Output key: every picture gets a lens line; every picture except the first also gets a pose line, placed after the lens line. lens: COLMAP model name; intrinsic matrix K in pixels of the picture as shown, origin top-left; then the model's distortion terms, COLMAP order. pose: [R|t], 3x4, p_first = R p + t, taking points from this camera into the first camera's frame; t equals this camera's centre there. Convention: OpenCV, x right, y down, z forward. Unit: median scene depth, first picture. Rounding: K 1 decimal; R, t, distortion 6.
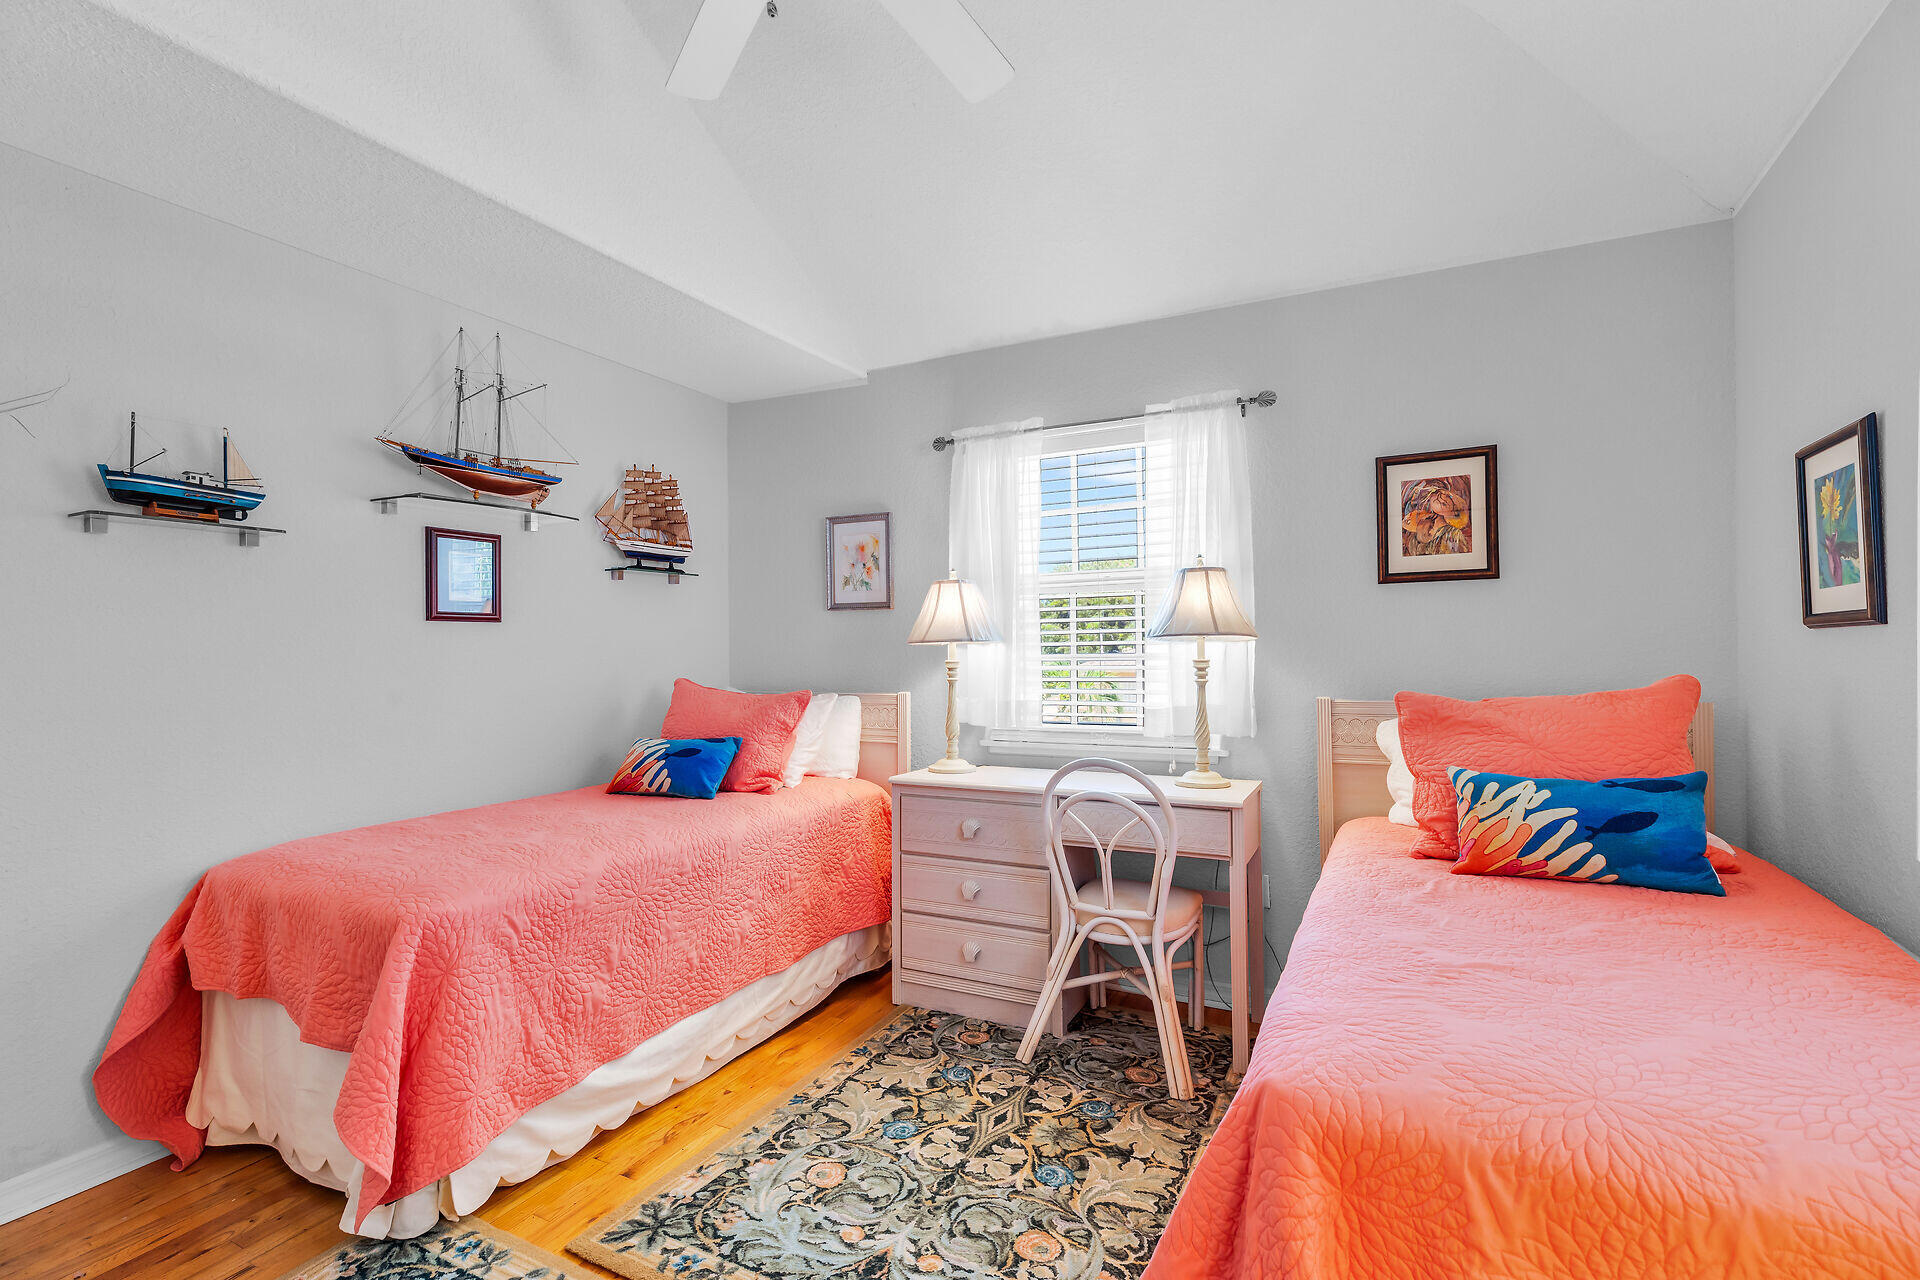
lens RADIAL K [[889.0, 0, 958.7], [0, 889.0, 642.6], [0, 0, 1]] dist [0.000253, 0.000062]
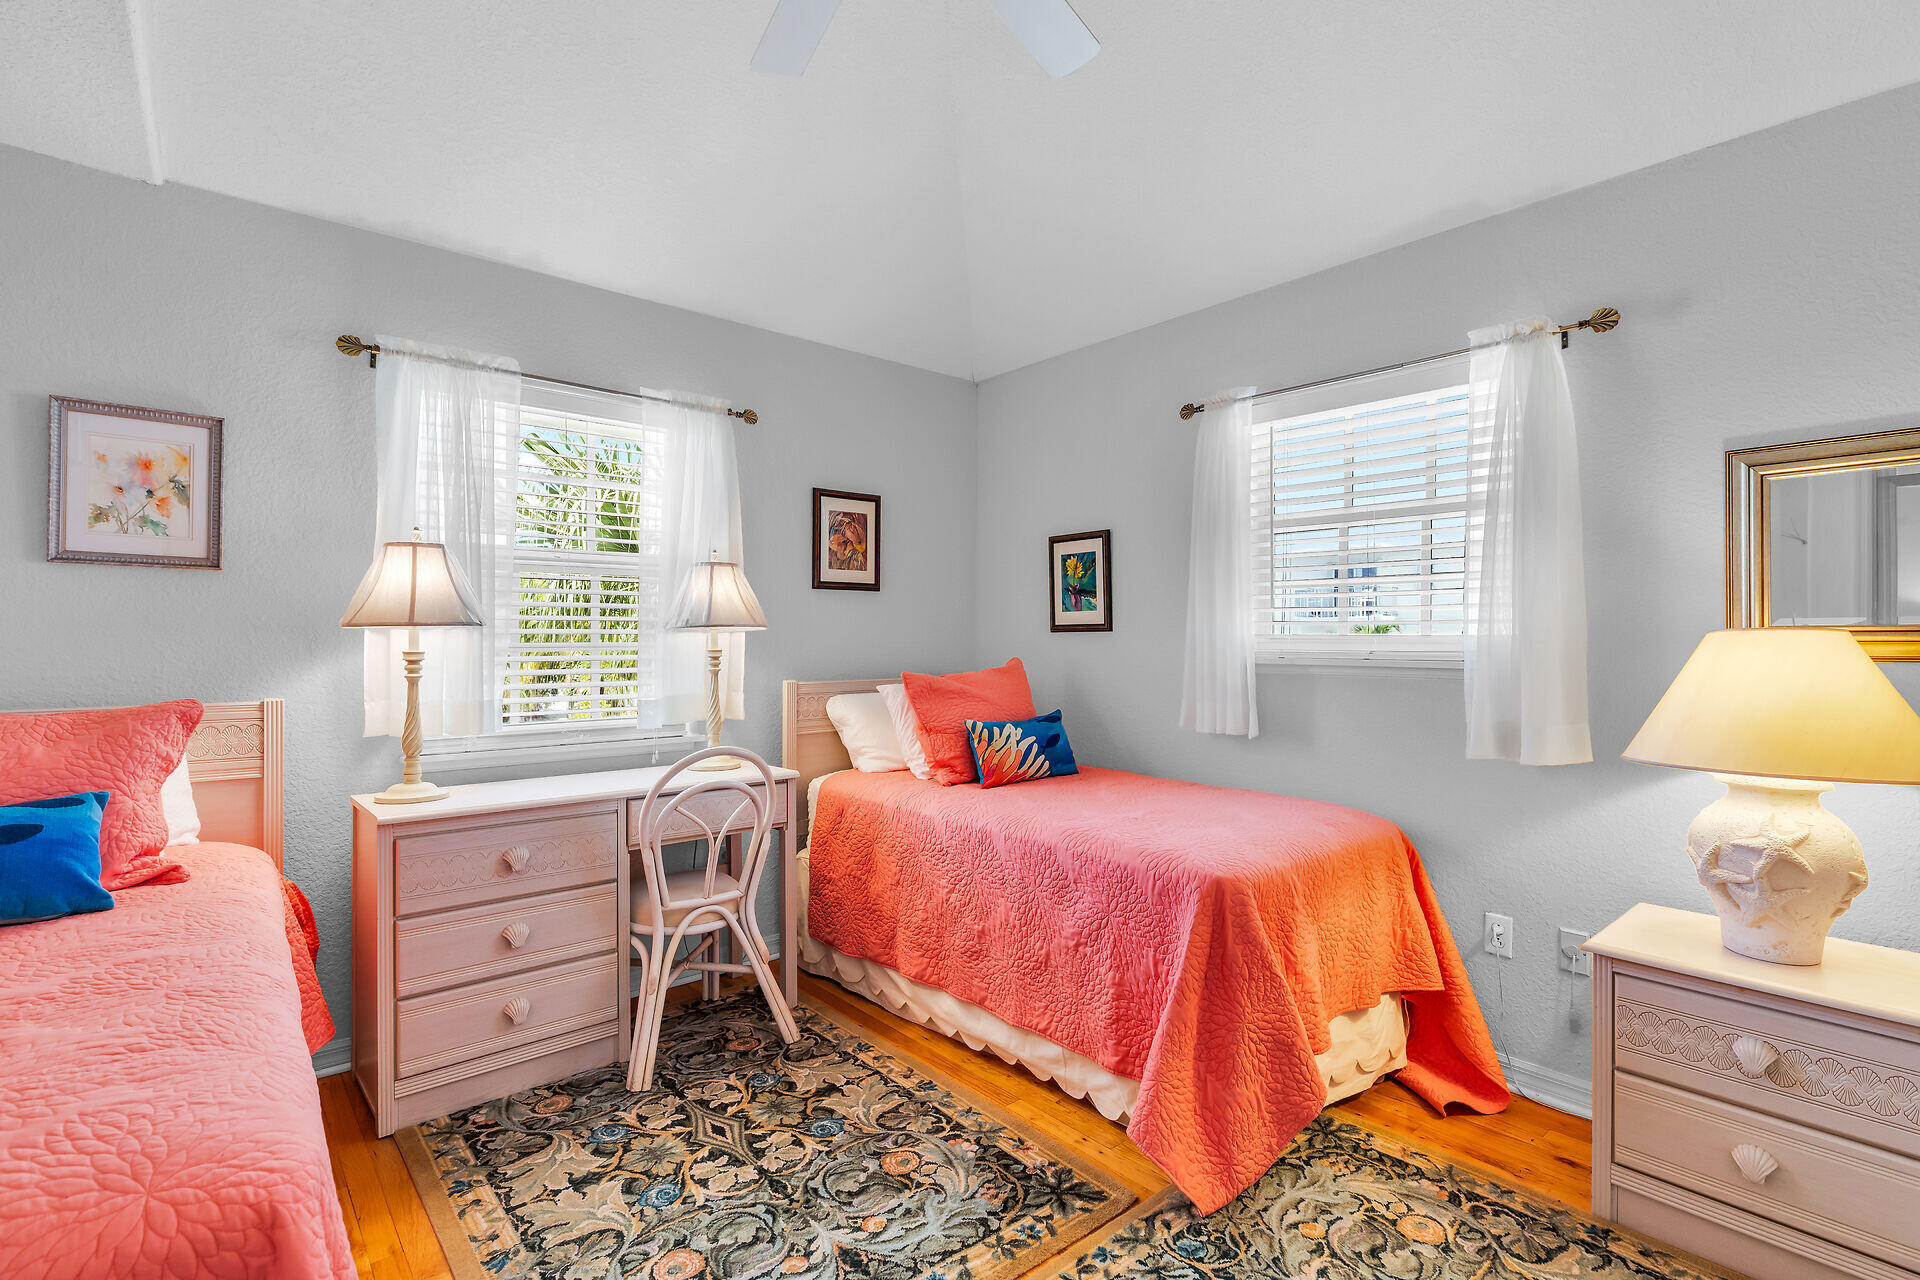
lens RADIAL K [[889.0, 0, 1010.0], [0, 889.0, 638.1], [0, 0, 1]] dist [0.000253, 0.000062]
pose [[0.337791, 0.012883, 0.941133, -0.659585], [-0.014936, 0.999854, -0.008326, 0.010387], [-0.941103, -0.011244, 0.337934, 0.342536]]
